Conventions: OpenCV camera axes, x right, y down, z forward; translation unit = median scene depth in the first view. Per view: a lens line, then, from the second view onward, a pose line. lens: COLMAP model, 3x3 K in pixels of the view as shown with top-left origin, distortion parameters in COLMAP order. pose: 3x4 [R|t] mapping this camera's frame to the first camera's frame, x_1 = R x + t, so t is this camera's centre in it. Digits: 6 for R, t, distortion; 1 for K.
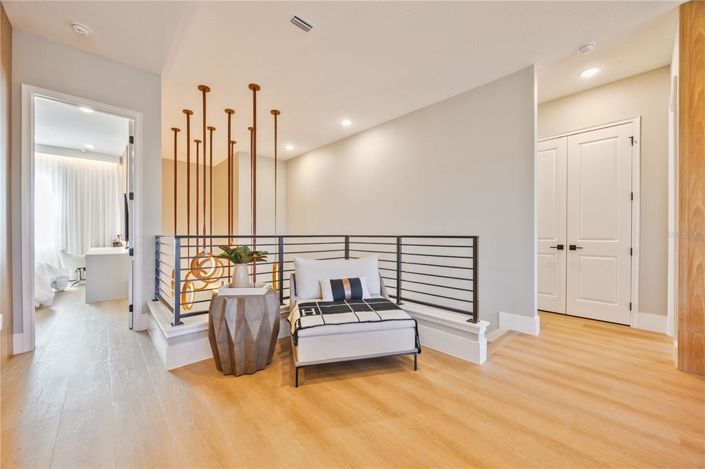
lens RADIAL K [[271.2, 0, 352.9], [0, 271.2, 235.1], [0, 0, 1]] dist [-0.010459, -0.000160]
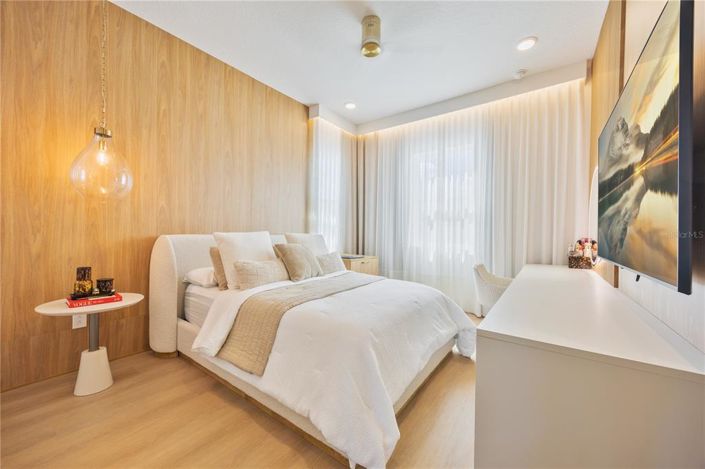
lens RADIAL K [[271.2, 0, 352.6], [0, 271.2, 234.5], [0, 0, 1]] dist [-0.010459, -0.000160]
pose [[0.202910, 0.010289, -0.979143, -0.541216], [-0.019826, 0.999783, 0.006397, -0.005780], [0.978997, 0.018114, 0.203070, 0.572374]]
